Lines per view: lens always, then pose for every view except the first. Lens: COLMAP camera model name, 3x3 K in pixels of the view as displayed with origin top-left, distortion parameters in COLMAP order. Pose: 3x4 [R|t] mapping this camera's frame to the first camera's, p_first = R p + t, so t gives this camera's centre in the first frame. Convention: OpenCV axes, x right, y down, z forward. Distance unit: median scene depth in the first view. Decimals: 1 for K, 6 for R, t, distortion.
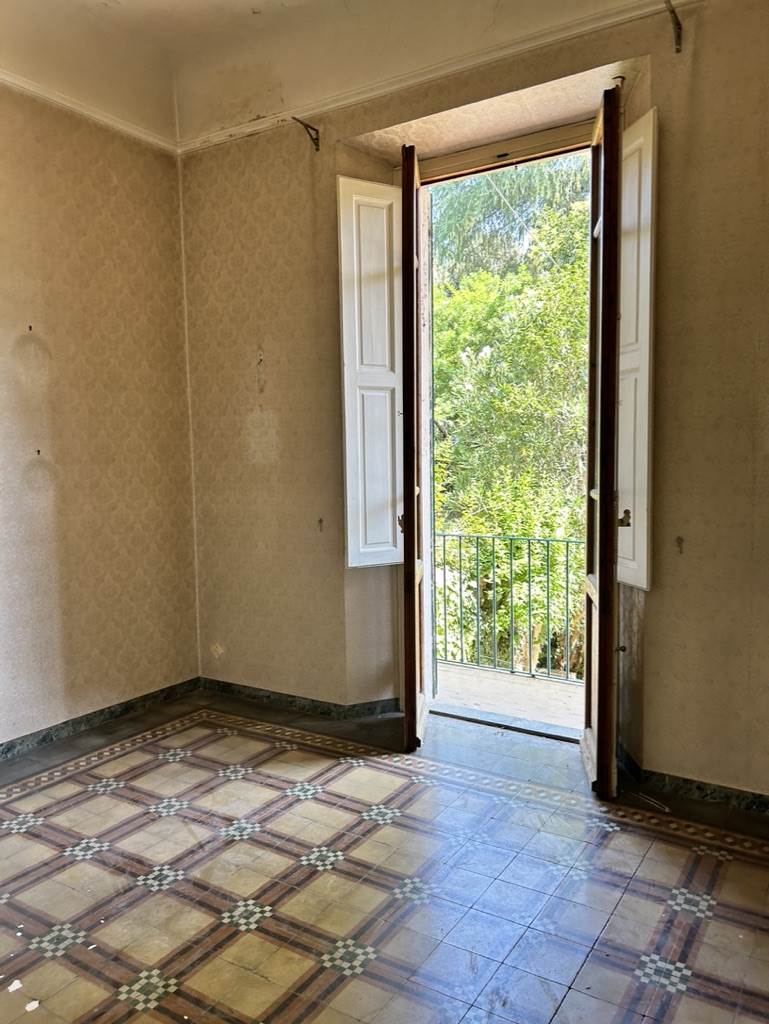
lens RADIAL K [[781.0, 0, 384.0], [0, 781.0, 513.0], [0, 0, 1]] dist [0.050426, -0.048772]
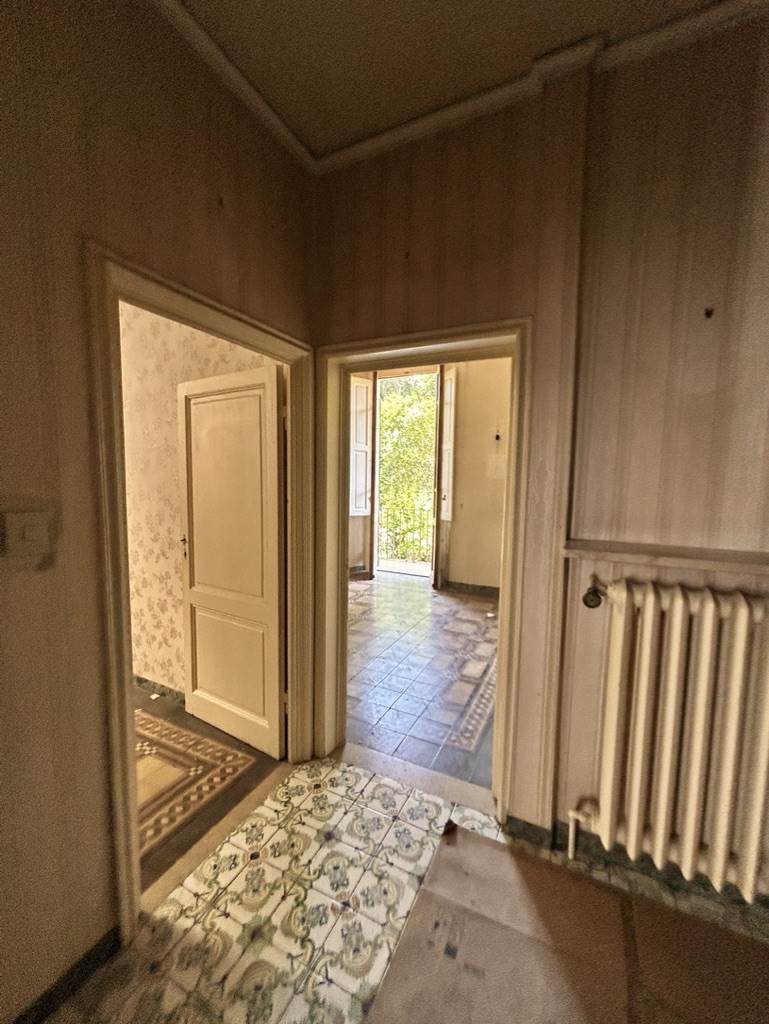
lens RADIAL K [[412.3, 0, 384.5], [0, 412.3, 515.0], [0, 0, 1]] dist [-0.000306, -0.000001]
pose [[0.993734, 0.016772, 0.110504, -0.022546], [-0.017829, 0.999804, 0.008576, 0.014366], [-0.110338, -0.010493, 0.993839, -0.126680]]
